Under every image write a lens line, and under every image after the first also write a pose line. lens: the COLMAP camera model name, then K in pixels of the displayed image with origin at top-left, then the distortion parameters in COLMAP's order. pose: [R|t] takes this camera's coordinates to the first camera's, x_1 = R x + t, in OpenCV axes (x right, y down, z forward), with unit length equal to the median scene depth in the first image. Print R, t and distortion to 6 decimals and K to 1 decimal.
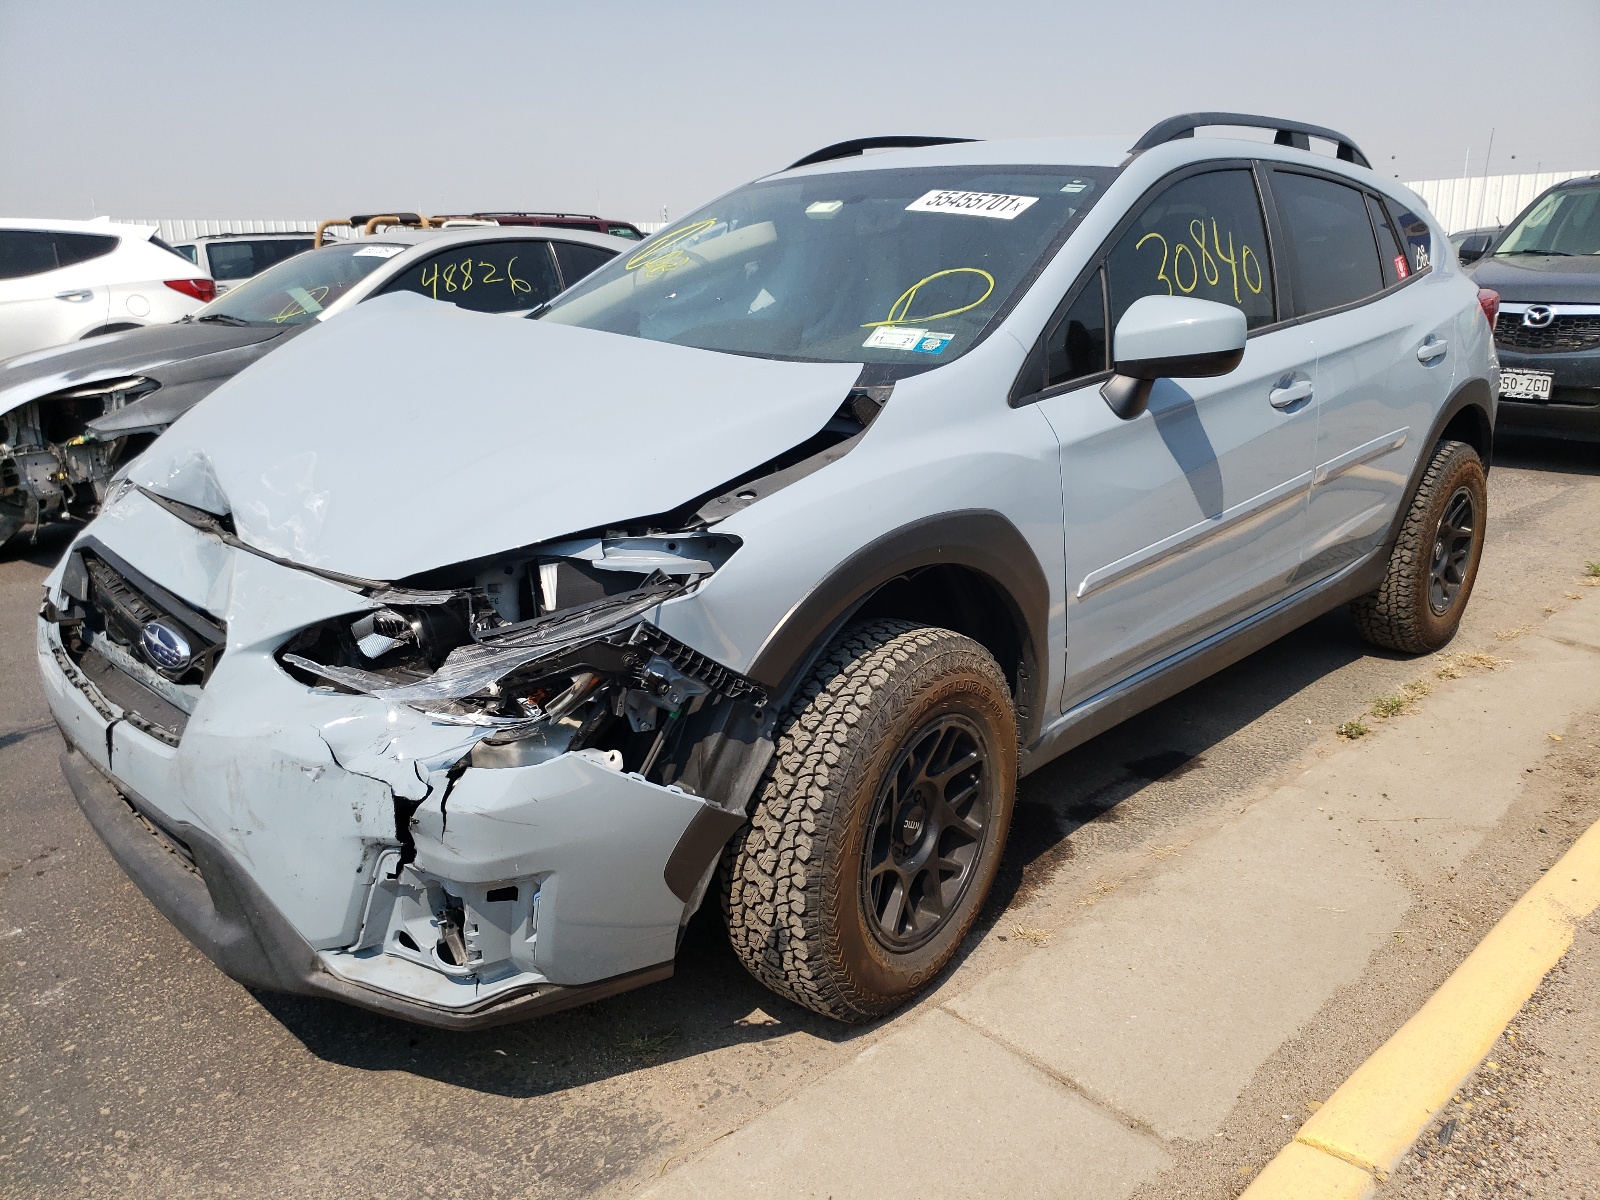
lens RADIAL K [[1229.0, 0, 824.1], [0, 1229.0, 600.1], [0, 0, 1]] dist [0.004513, 0.003770]
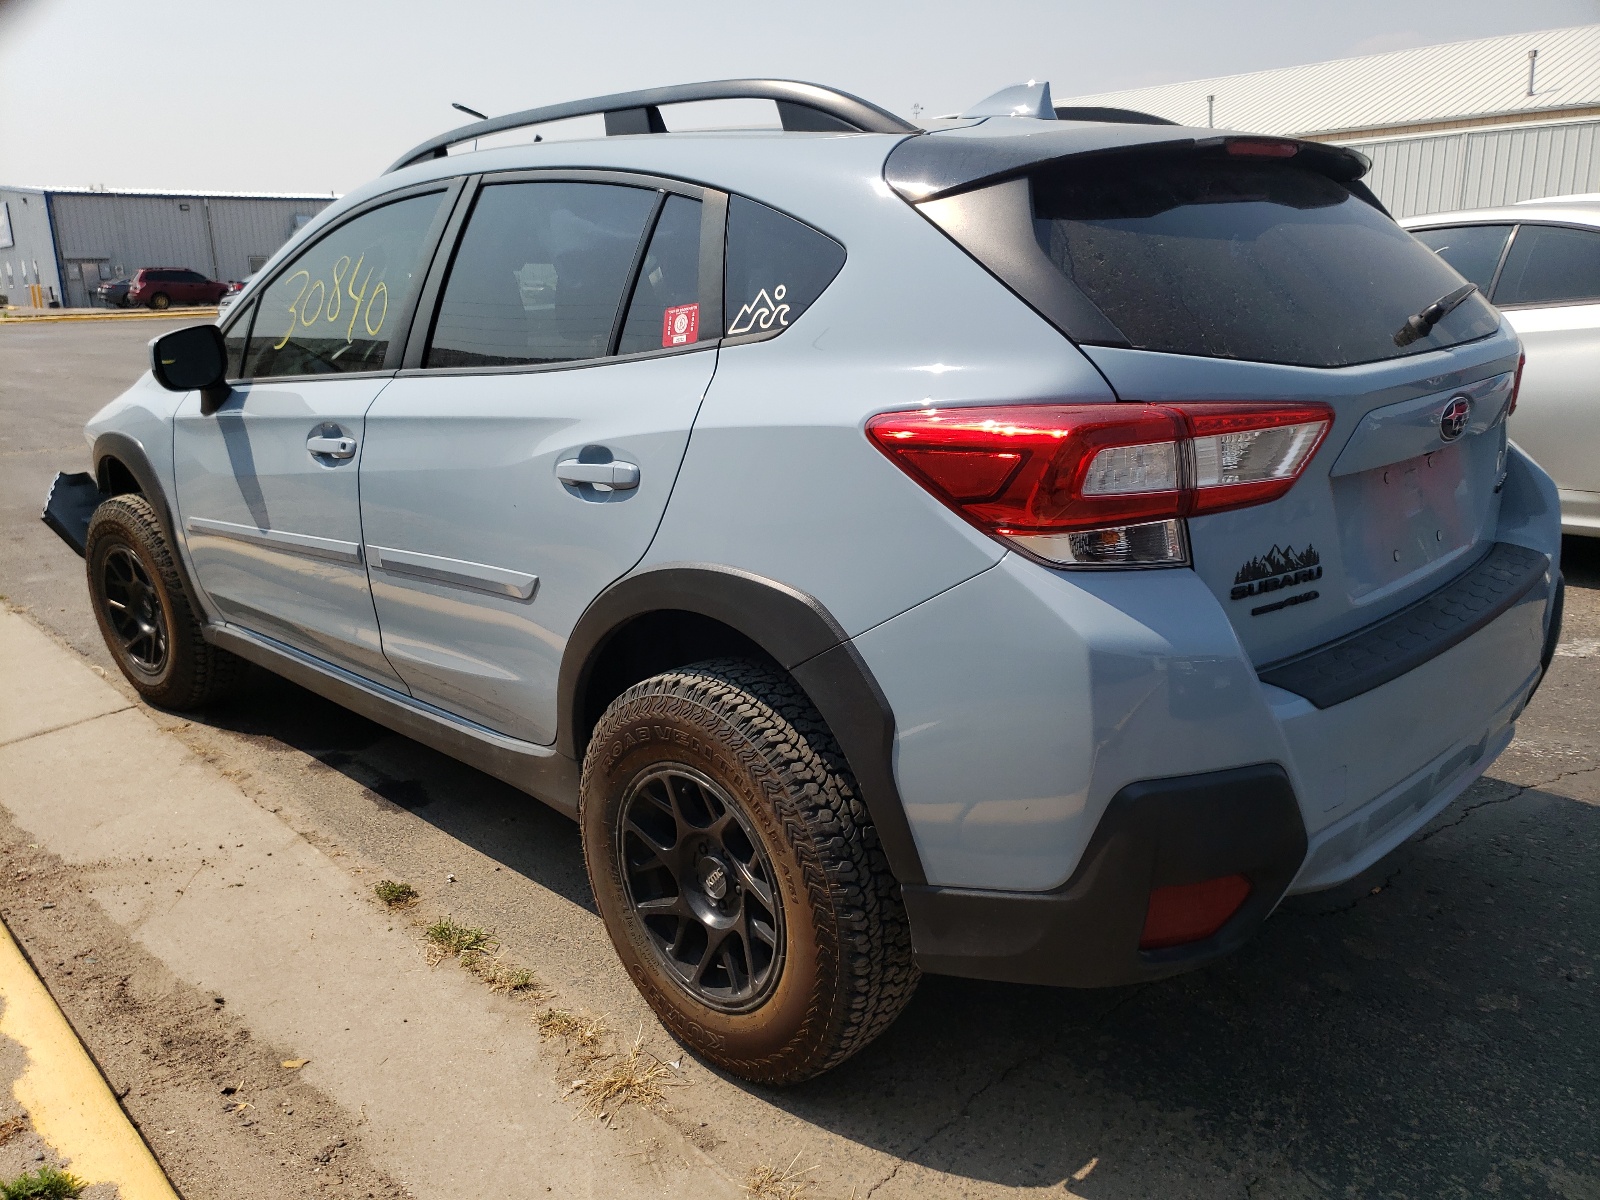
lens RADIAL K [[1229.0, 0, 824.1], [0, 1229.0, 600.1], [0, 0, 1]] dist [0.004513, 0.003770]
pose [[0.008313, 0.281418, -0.959549, 1.342941], [-0.255604, 0.928302, 0.270039, -0.418482], [0.966746, 0.243020, 0.079648, 1.362857]]
